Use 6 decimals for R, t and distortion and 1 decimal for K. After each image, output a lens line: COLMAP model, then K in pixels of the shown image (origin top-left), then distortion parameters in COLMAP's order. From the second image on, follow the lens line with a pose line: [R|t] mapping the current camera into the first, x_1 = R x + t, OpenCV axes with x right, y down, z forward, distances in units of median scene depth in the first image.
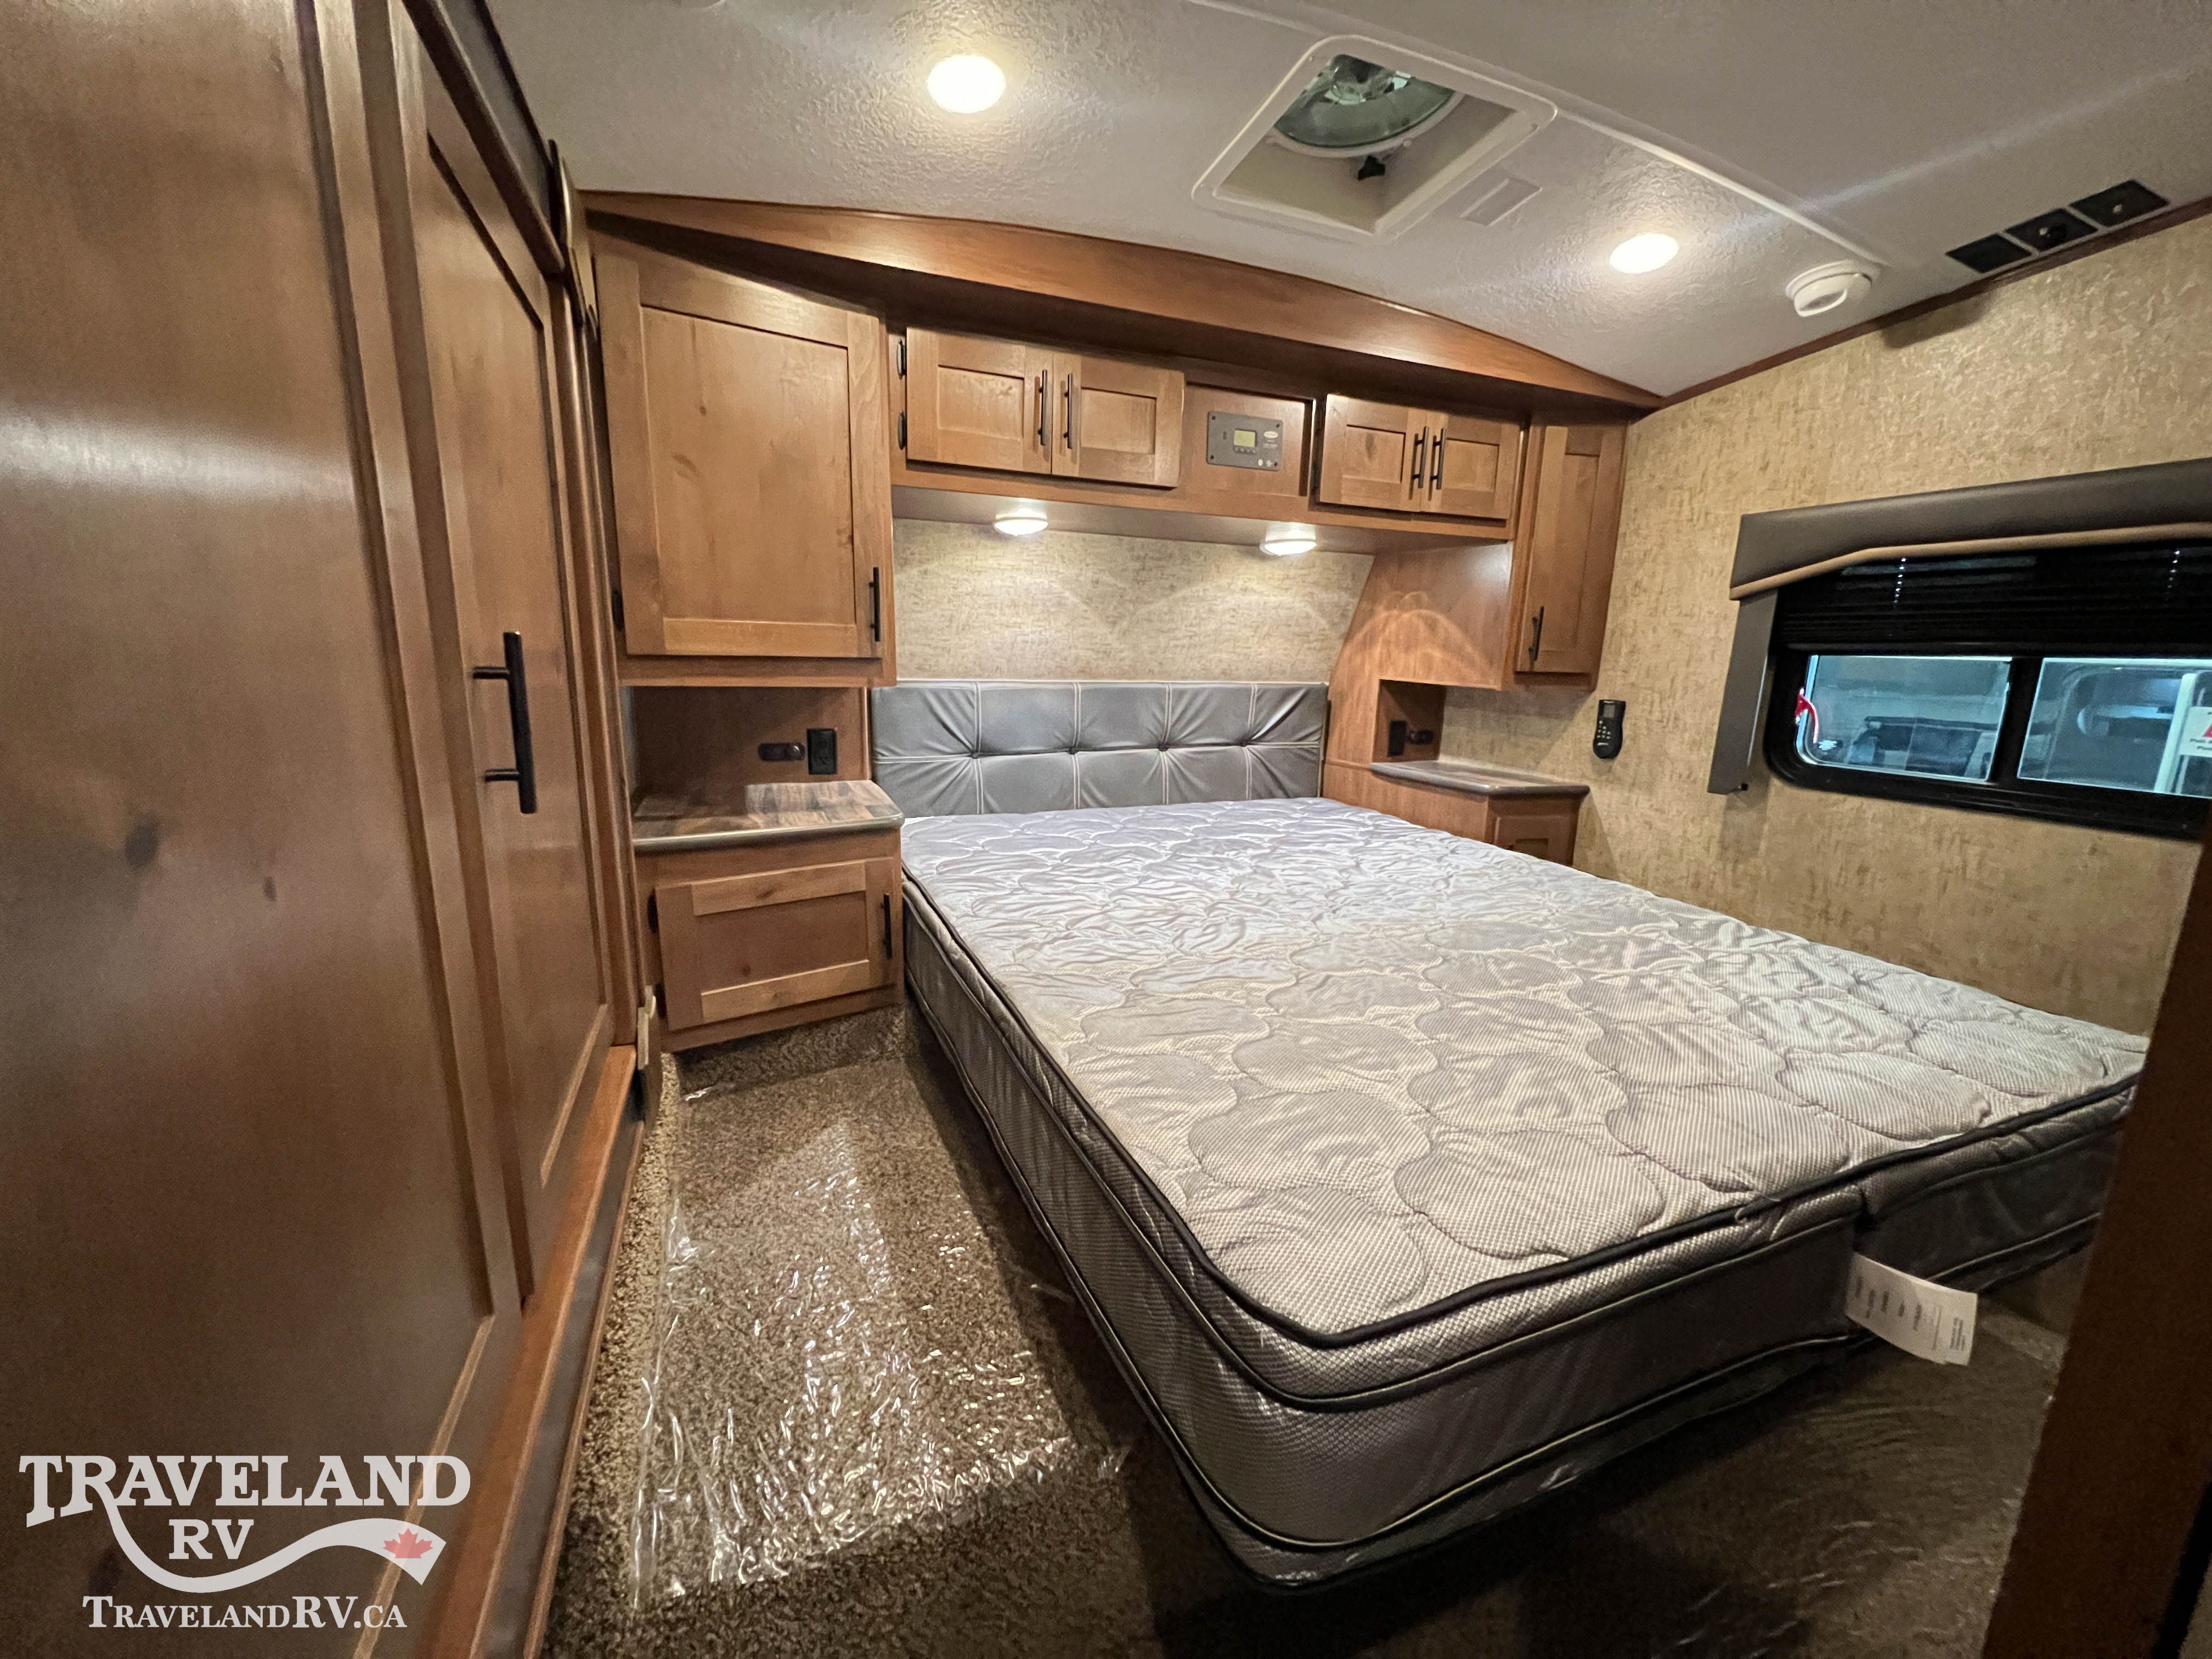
lens RADIAL K [[879.8, 0, 1105.5], [0, 879.8, 828.2], [0, 0, 1]] dist [-0.000017, -0.000445]
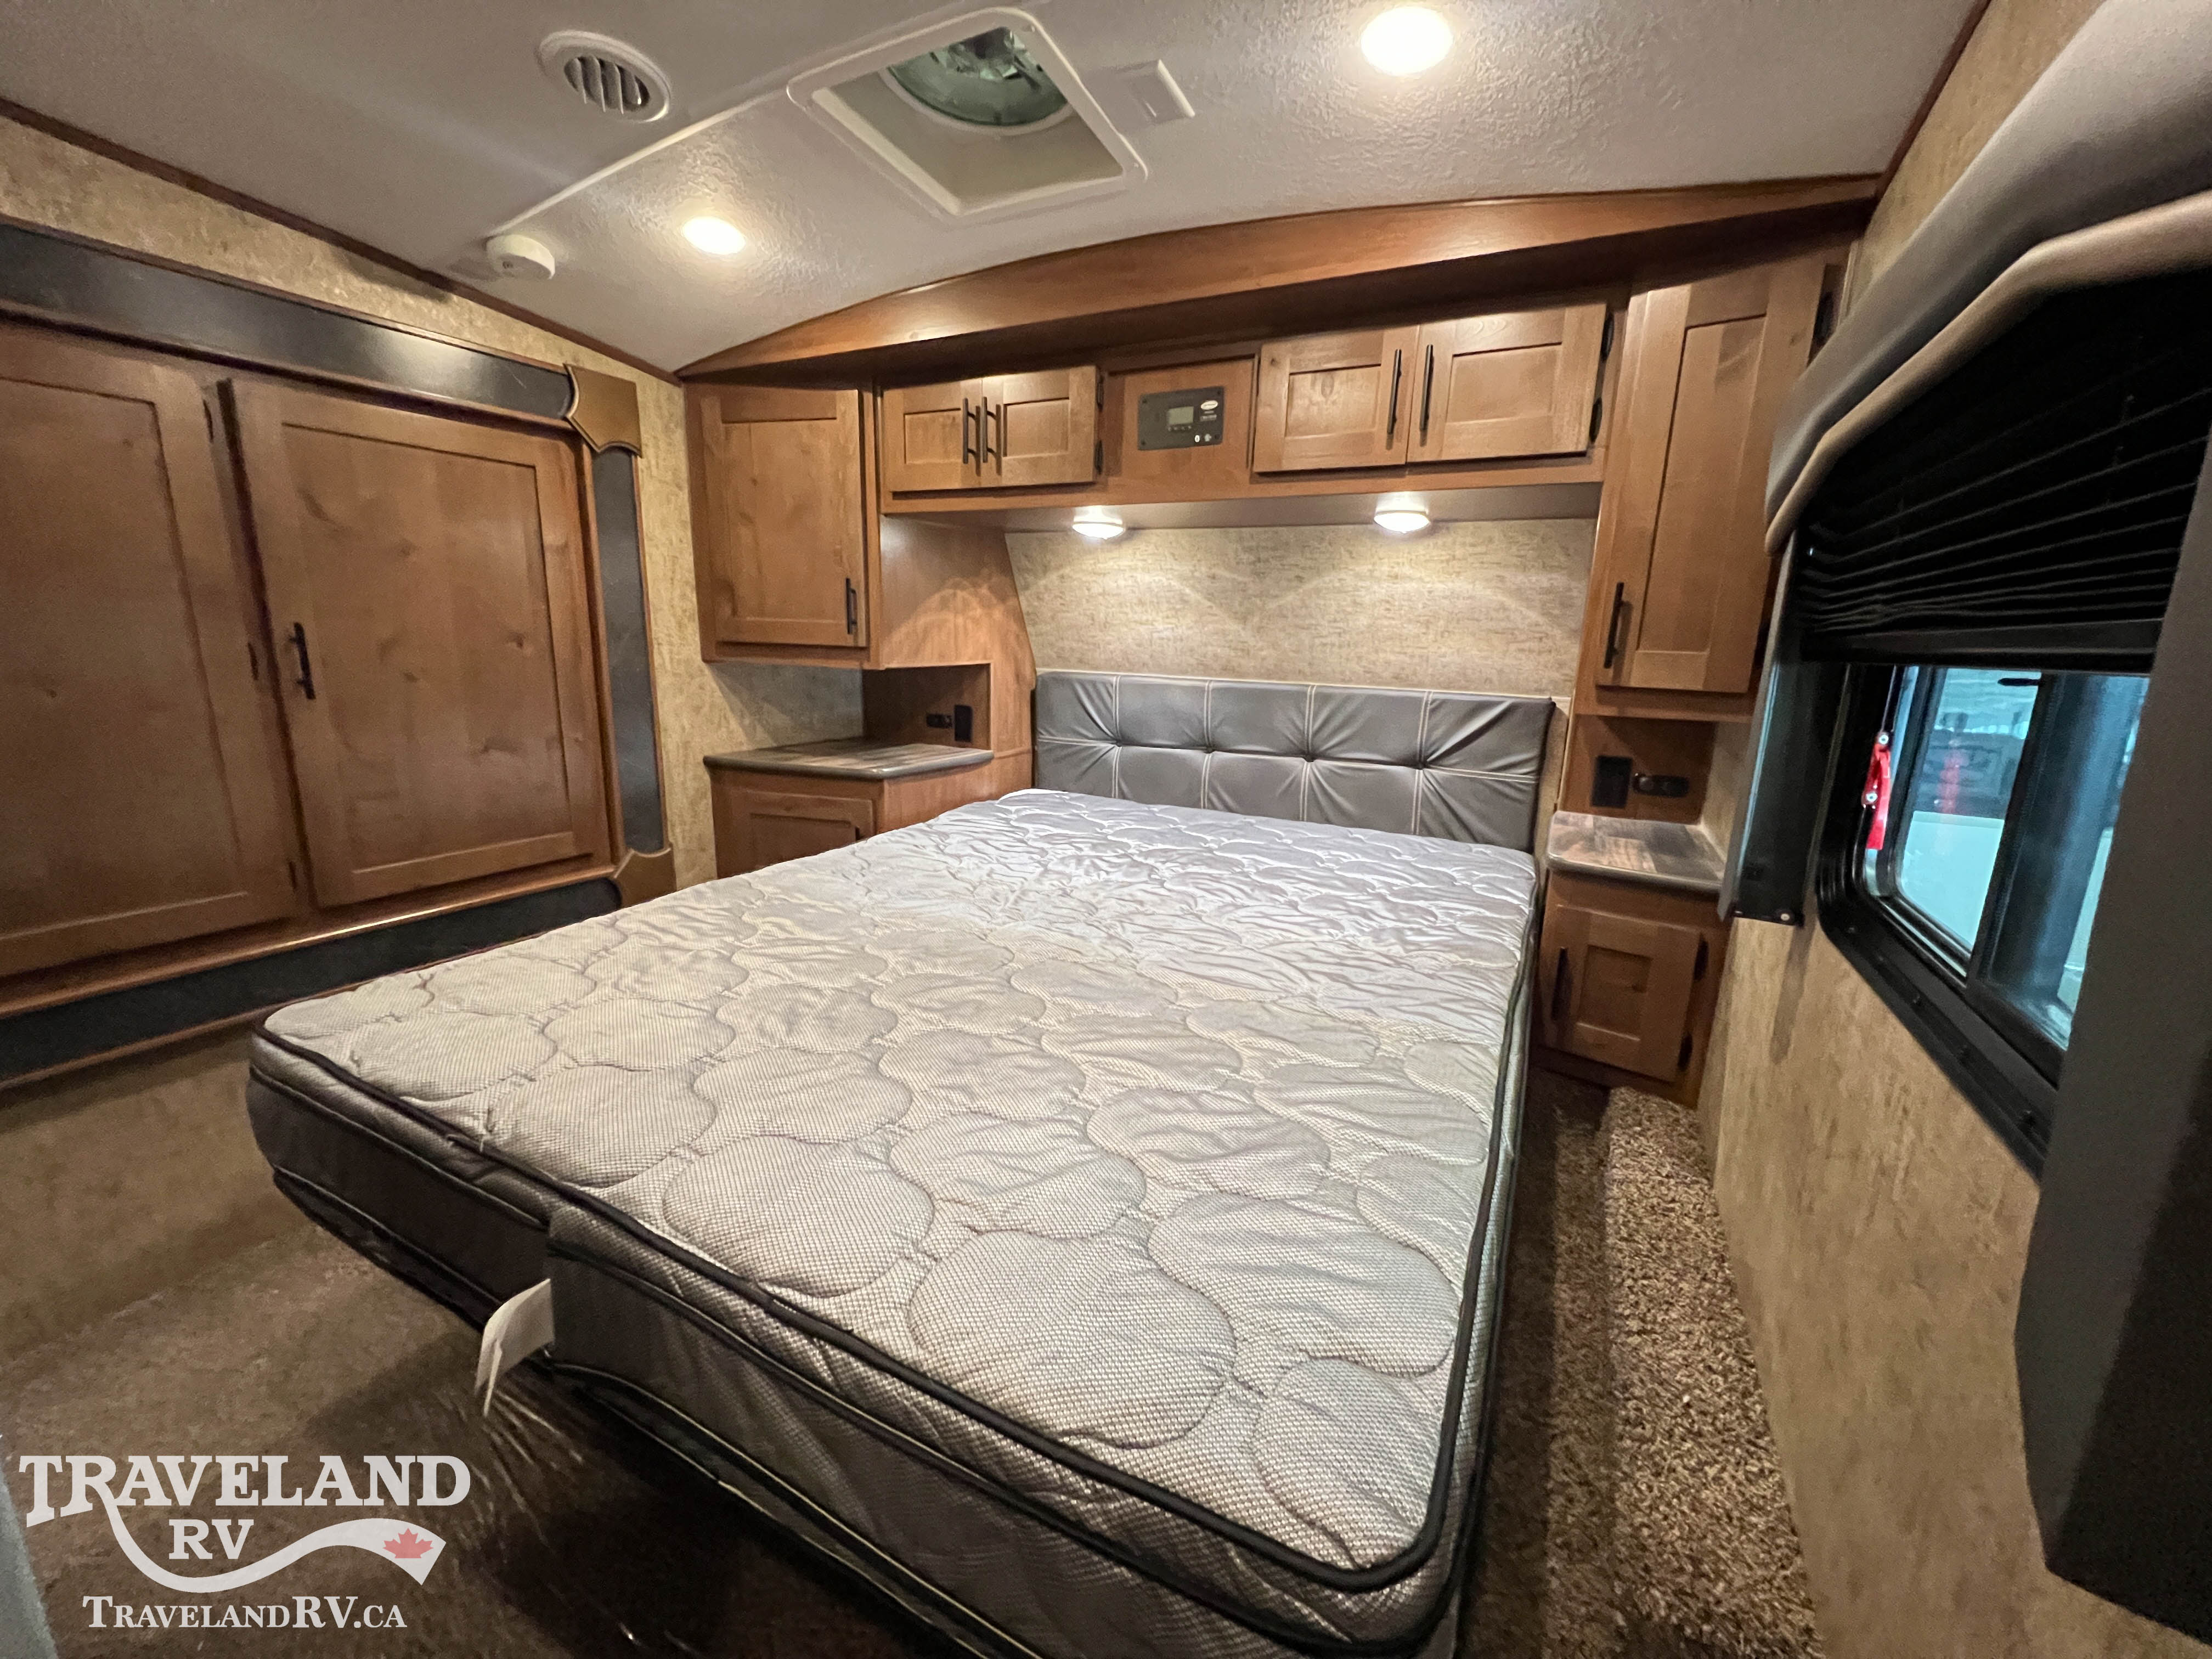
lens RADIAL K [[879.8, 0, 1104.3], [0, 879.8, 829.3], [0, 0, 1]] dist [-0.000017, -0.000445]
pose [[0.640764, 0.165048, -0.749787, 0.650793], [-0.169451, 0.982937, 0.071558, -0.051776], [0.748805, 0.081200, 0.657798, 0.275964]]
